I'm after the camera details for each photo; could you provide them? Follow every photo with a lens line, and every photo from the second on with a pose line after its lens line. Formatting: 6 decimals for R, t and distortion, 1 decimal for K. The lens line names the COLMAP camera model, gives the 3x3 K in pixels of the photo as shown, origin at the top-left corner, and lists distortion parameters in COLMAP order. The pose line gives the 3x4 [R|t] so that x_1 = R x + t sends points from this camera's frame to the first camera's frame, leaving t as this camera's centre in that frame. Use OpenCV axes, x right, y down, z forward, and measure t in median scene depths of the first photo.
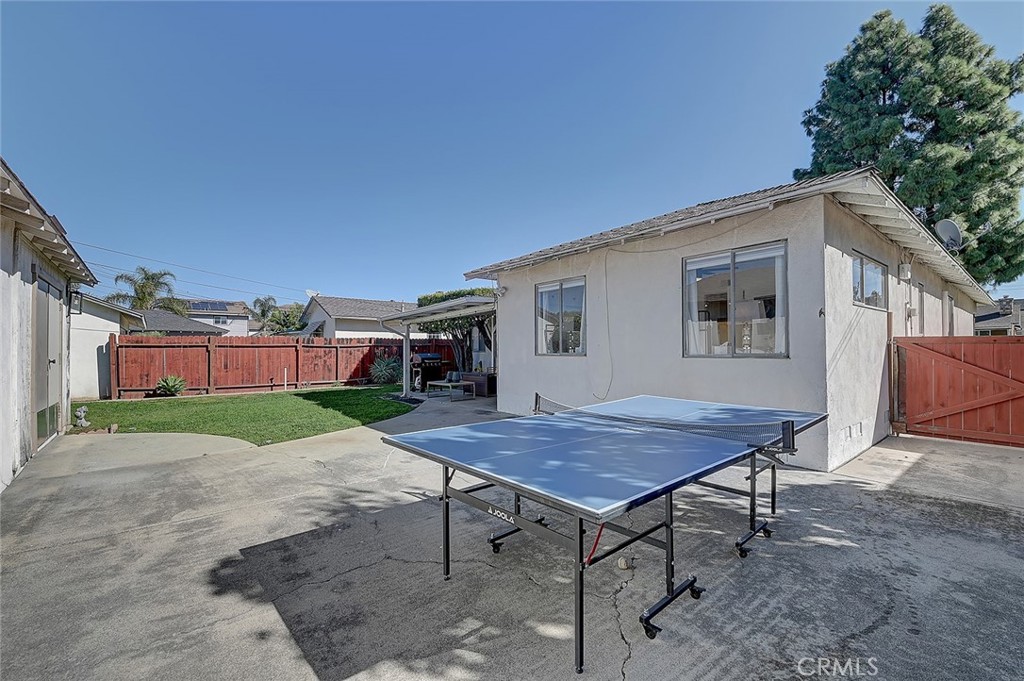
lens RADIAL K [[442.9, 0, 512.1], [0, 442.9, 346.4], [0, 0, 1]] dist [0.001402, -0.006601]
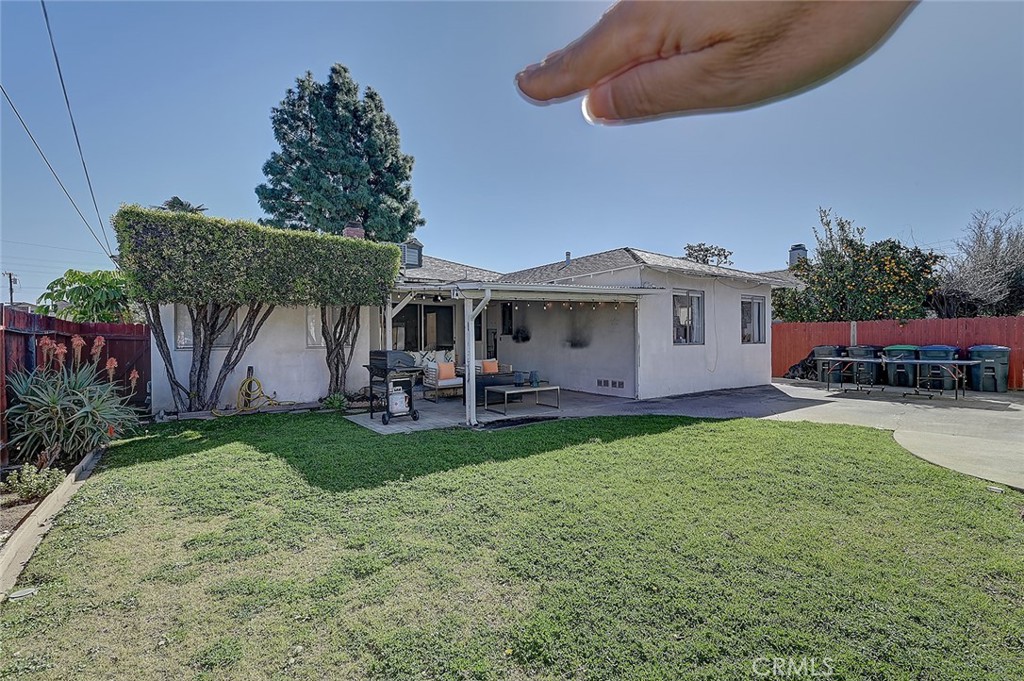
lens RADIAL K [[469.9, 0, 516.7], [0, 469.9, 339.2], [0, 0, 1]] dist [0.018414, 0.000088]
pose [[0.067489, 0.007493, 0.997692, -0.485348], [0.003582, 0.999964, -0.007752, 0.004358], [-0.997714, 0.004097, 0.067460, 0.501168]]
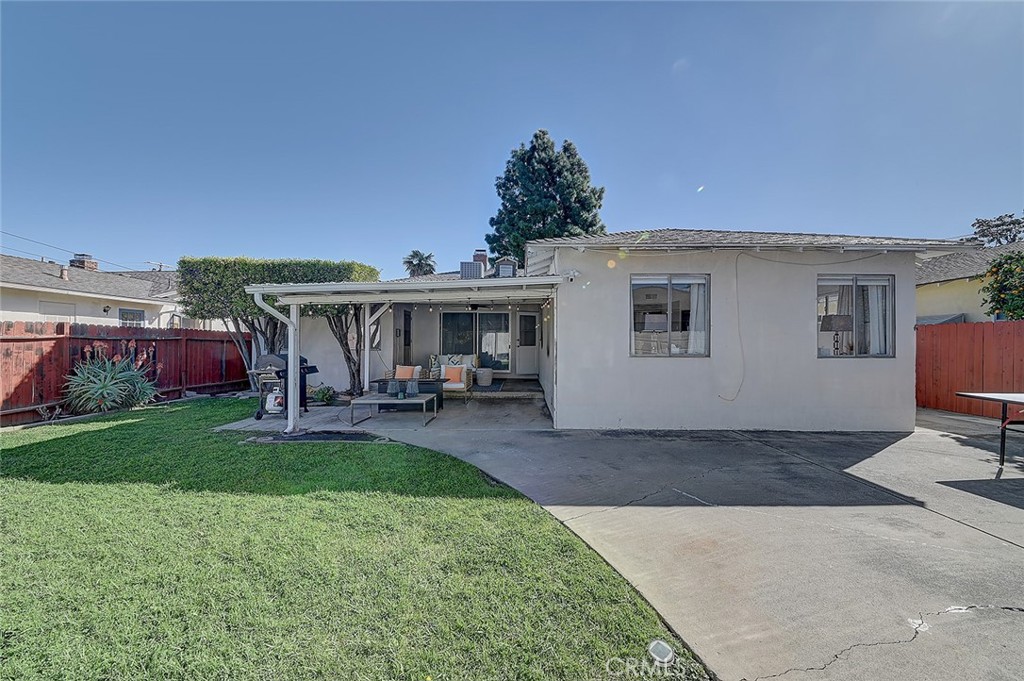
lens RADIAL K [[368.1, 0, 512.8], [0, 368.1, 347.3], [0, 0, 1]] dist [-0.006646, -0.000462]
pose [[0.651997, 0.006132, 0.758197, -0.236011], [-0.012533, 0.999918, 0.002691, 0.001094], [-0.758118, -0.011257, 0.652020, 0.263934]]
